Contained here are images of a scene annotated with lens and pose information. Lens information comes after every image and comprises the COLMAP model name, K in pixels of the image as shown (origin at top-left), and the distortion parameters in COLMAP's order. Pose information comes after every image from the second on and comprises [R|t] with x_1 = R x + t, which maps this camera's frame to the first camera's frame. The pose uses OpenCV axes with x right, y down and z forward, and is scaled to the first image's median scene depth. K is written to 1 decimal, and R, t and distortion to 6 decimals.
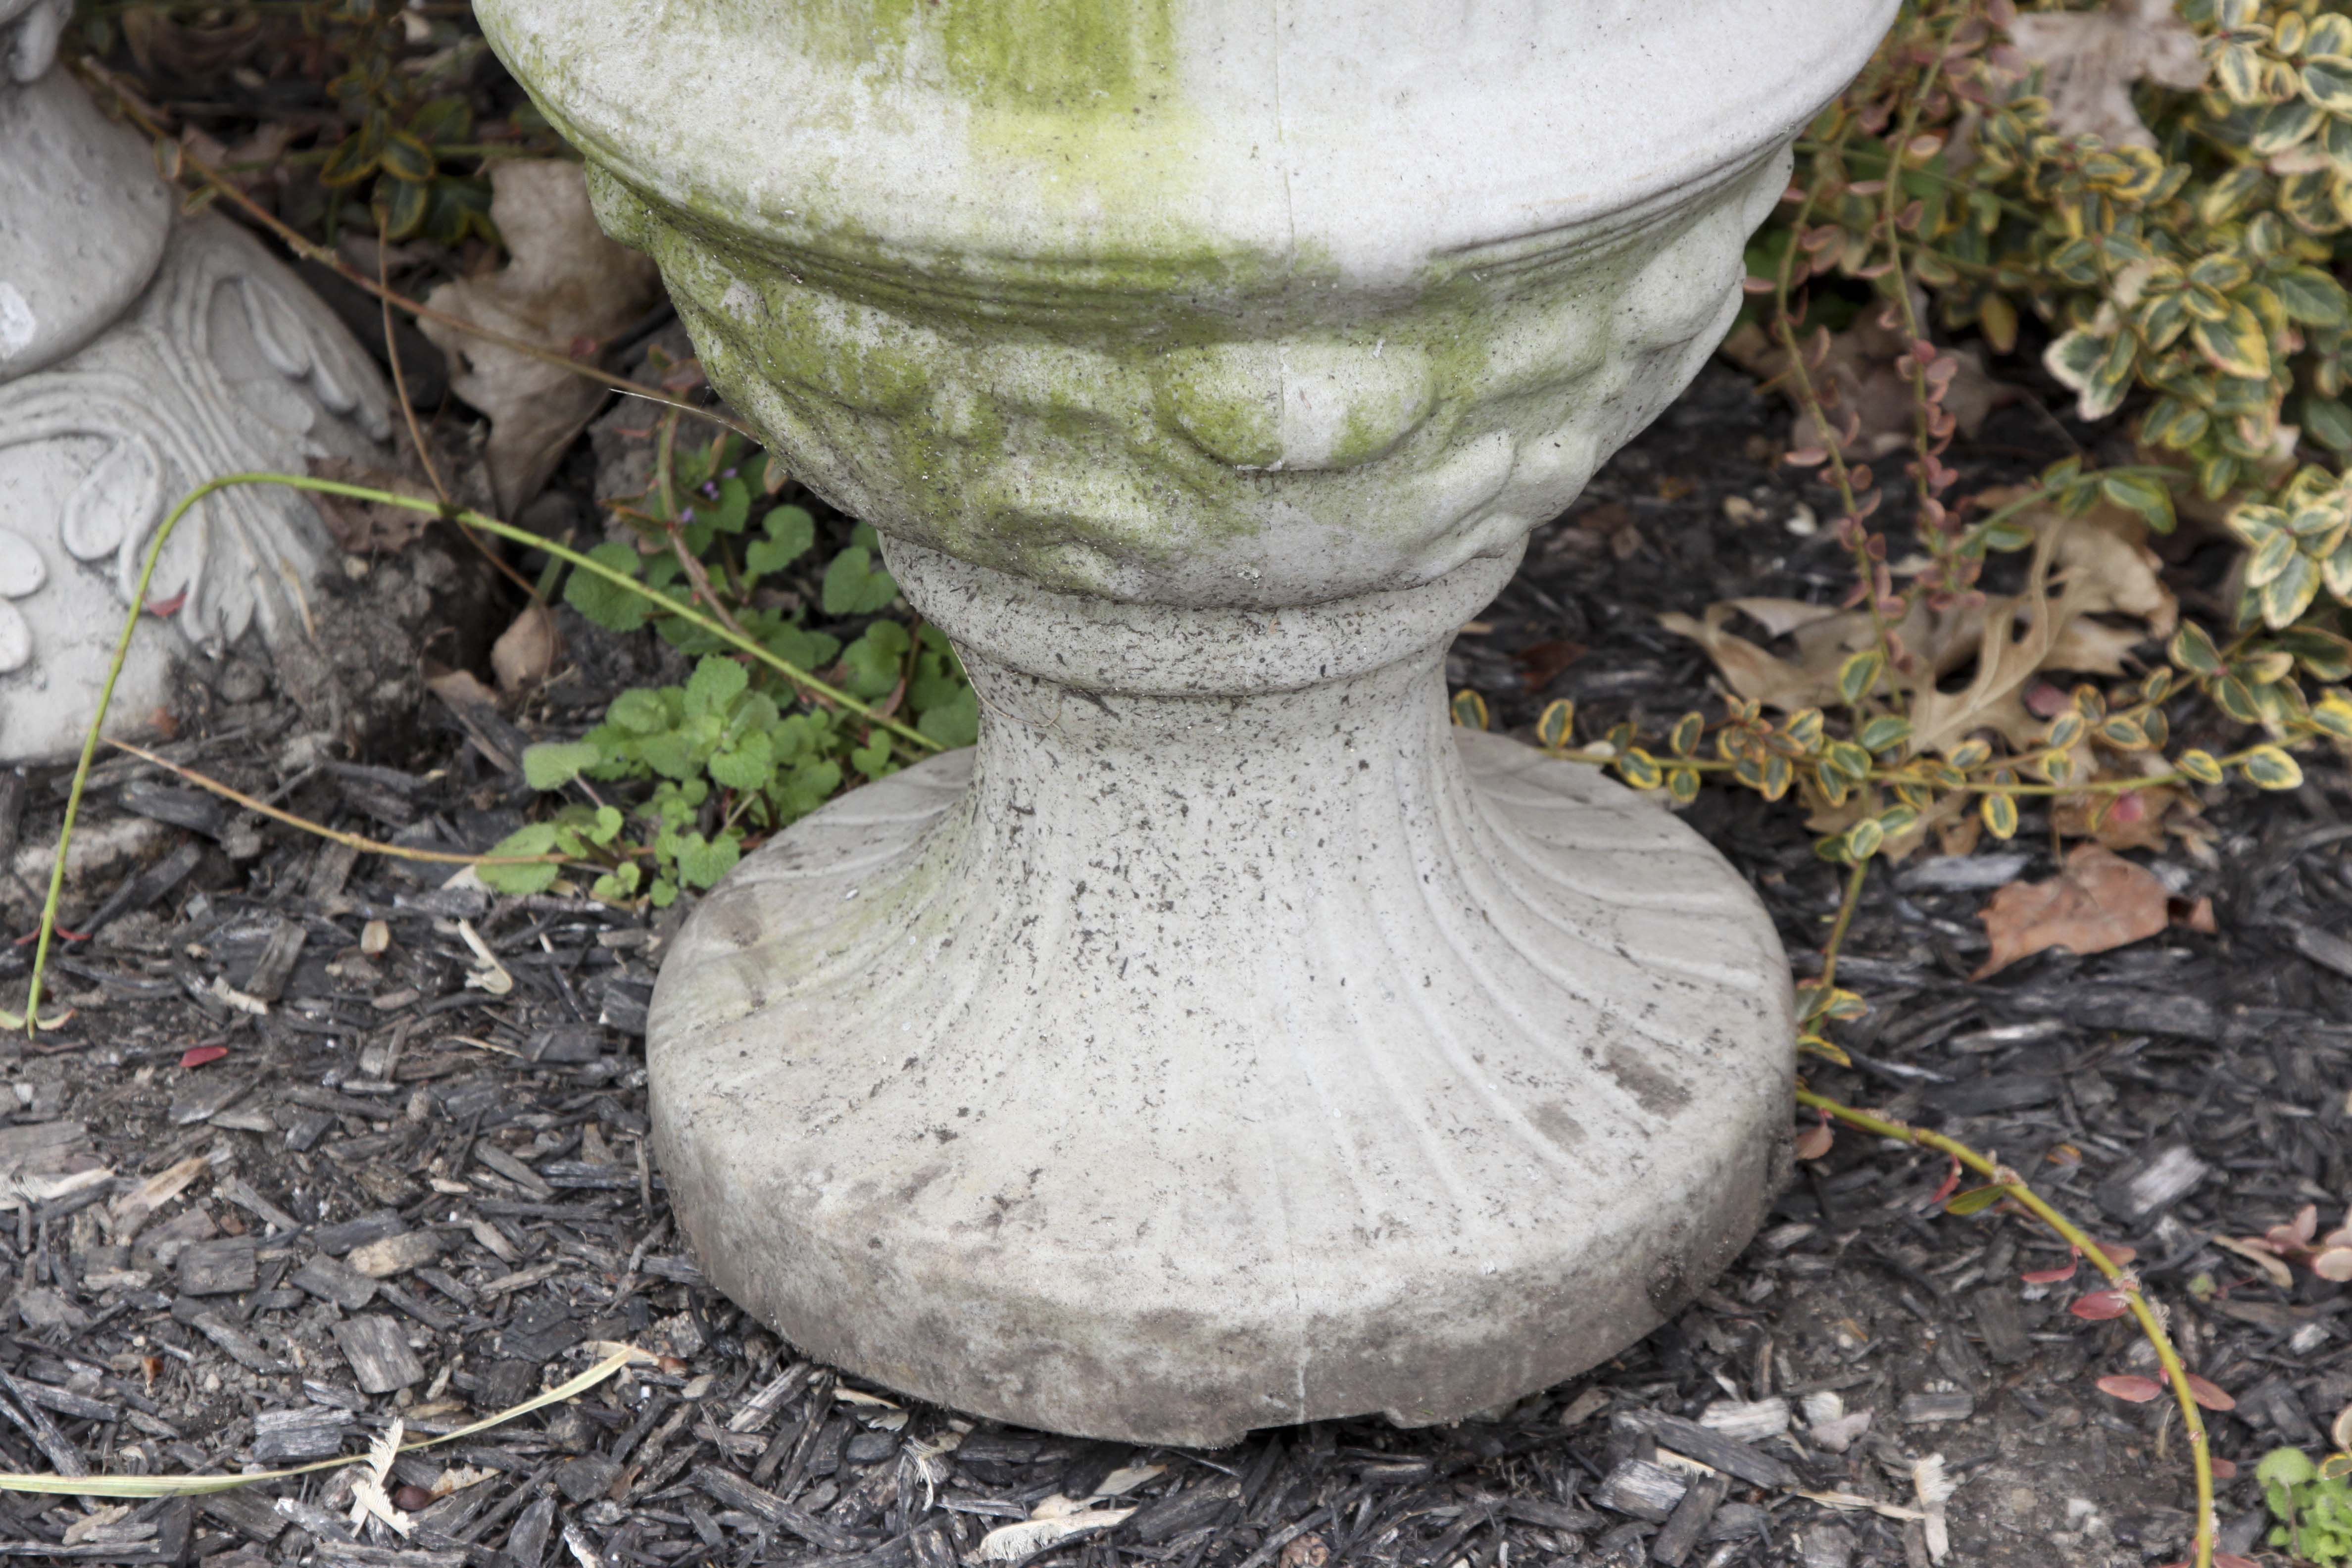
lens RADIAL K [[7830.6, 0, 1192.6], [0, 7830.6, 792.9], [0, 0, 1]] dist [0.290358, 1.312389]
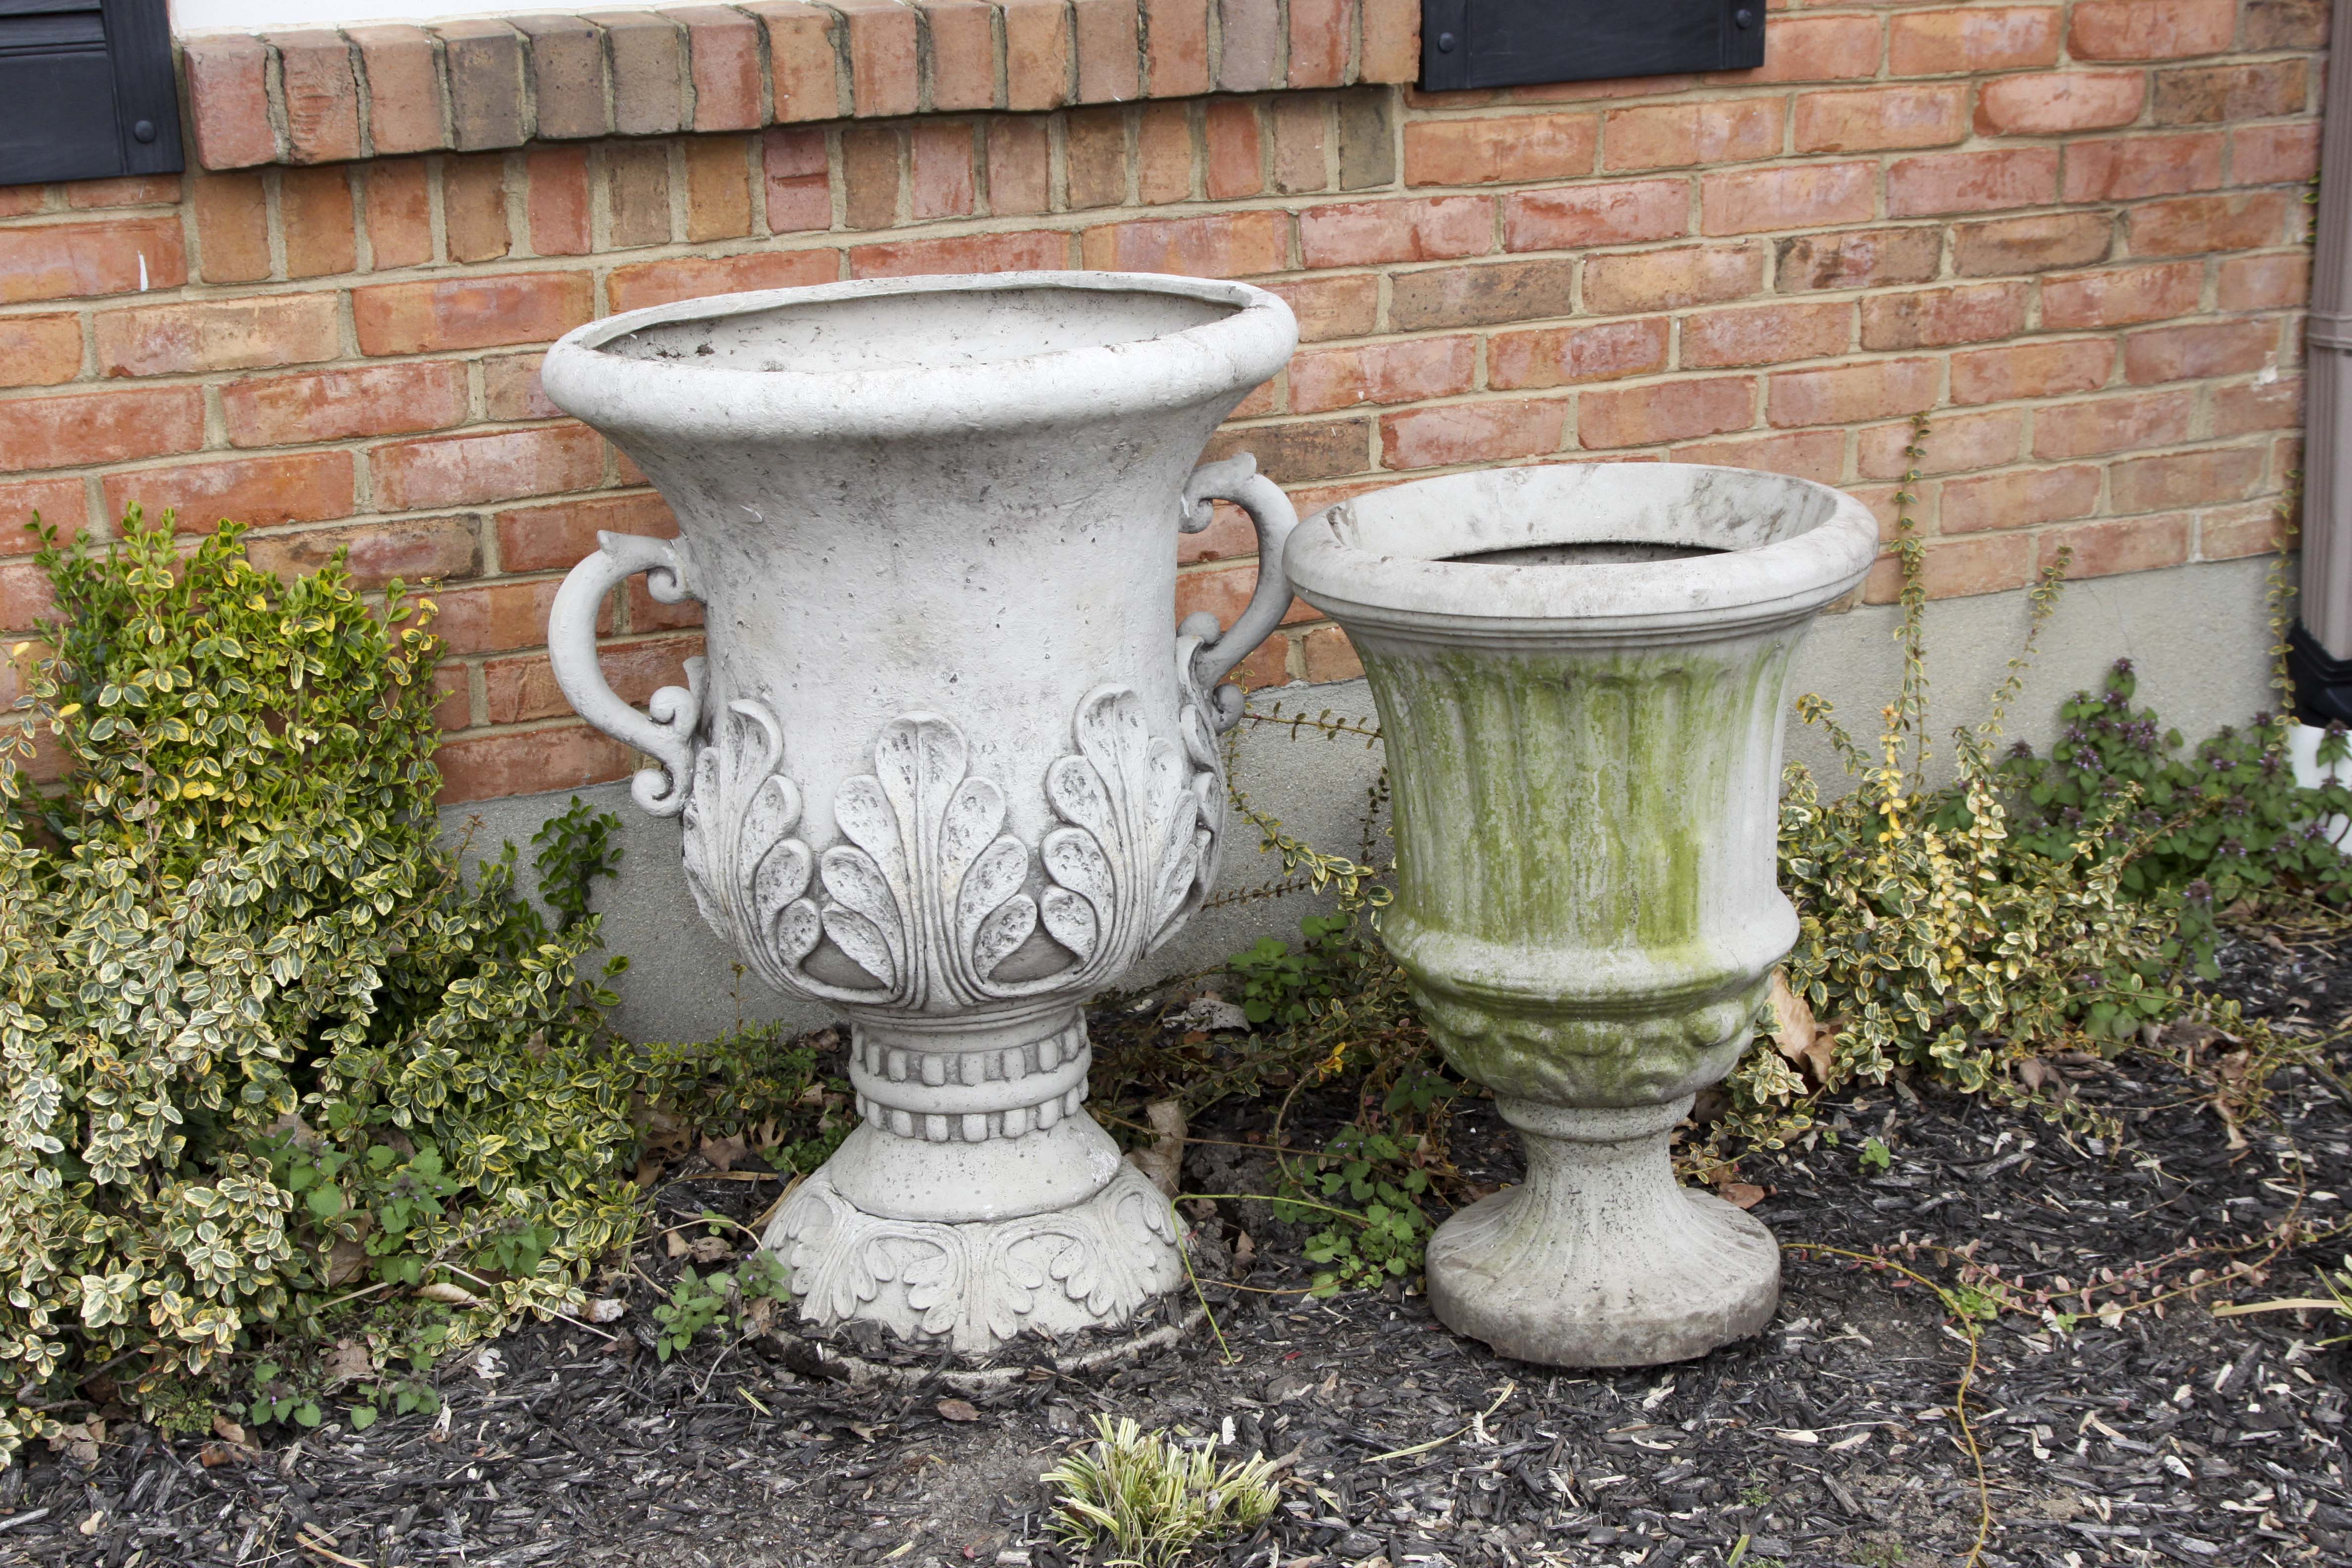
lens RADIAL K [[3495.2, 0, 1208.1], [0, 3495.2, 777.3], [0, 0, 1]] dist [-0.036887, 0.027826]
pose [[0.874509, -0.147939, 0.461897, -0.784138], [0.261718, 0.945731, -0.192605, 0.076913], [-0.408336, 0.289321, 0.865768, -0.254199]]
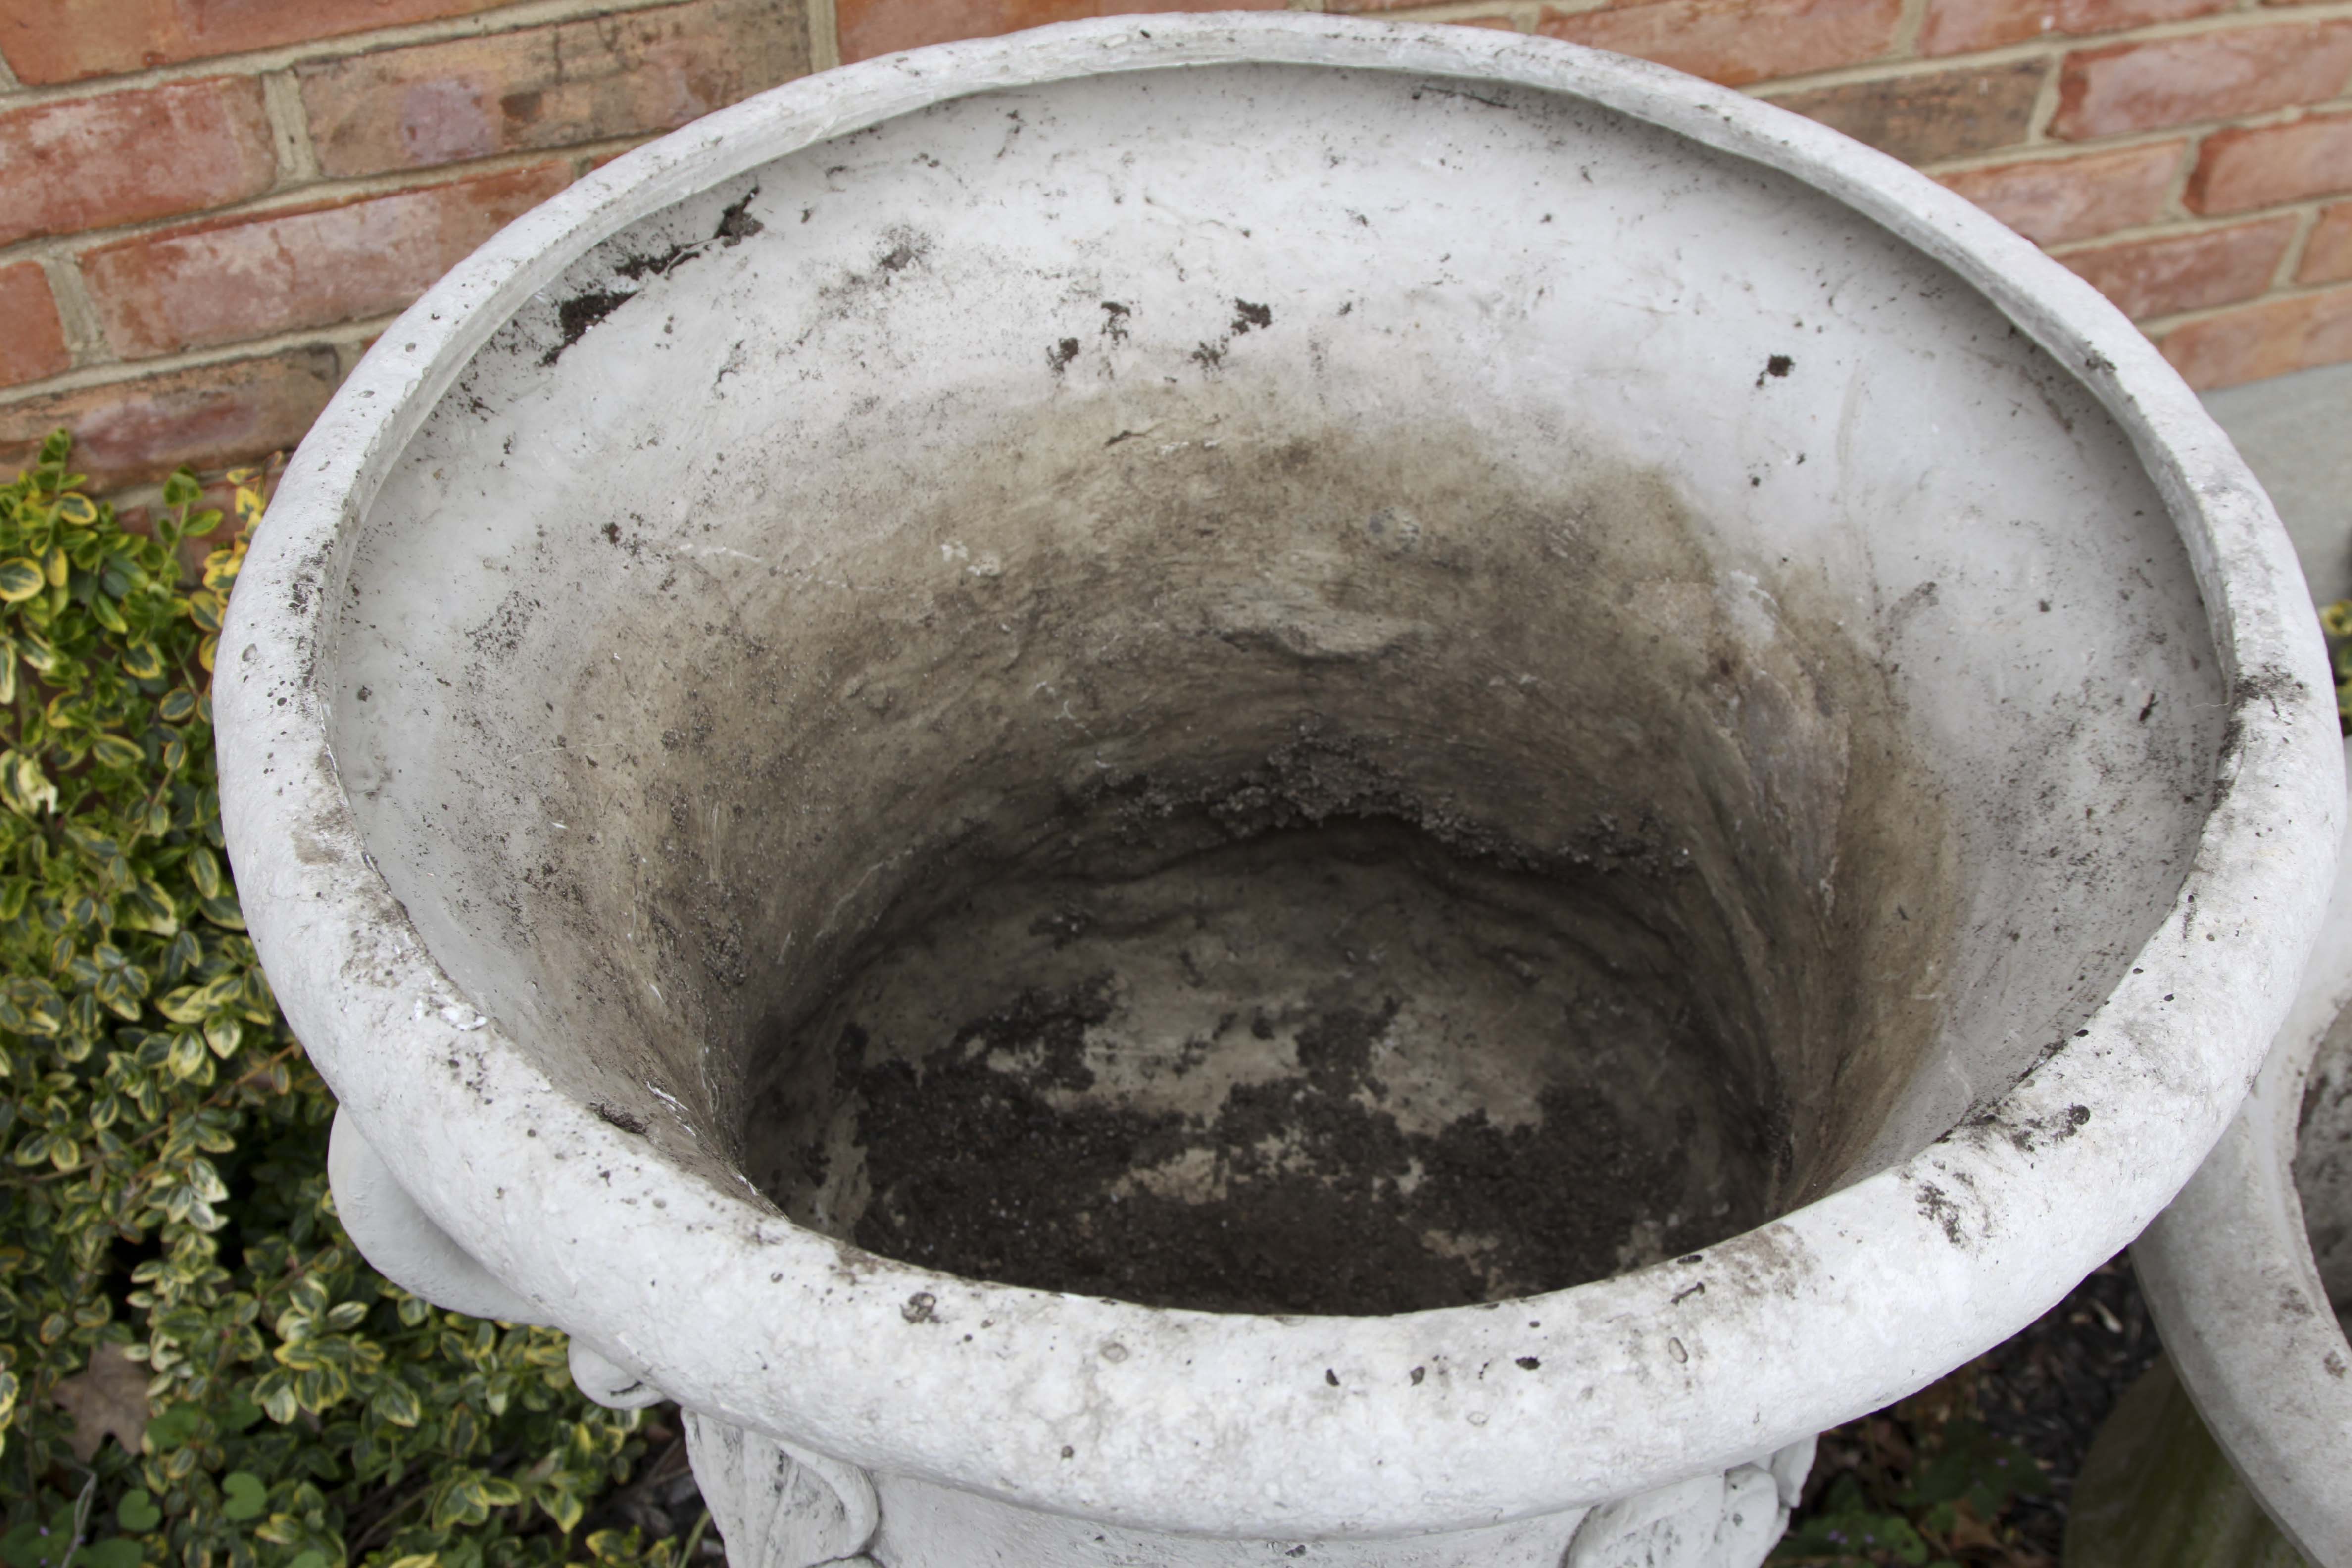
lens RADIAL K [[2487.2, 0, 1205.5], [0, 2487.2, 782.9], [0, 0, 1]] dist [-0.138962, 0.068212]
pose [[0.910292, -0.277619, 0.307076, -0.341485], [0.180962, 0.934023, 0.307983, -0.468064], [-0.372318, -0.224785, 0.900473, 0.626326]]
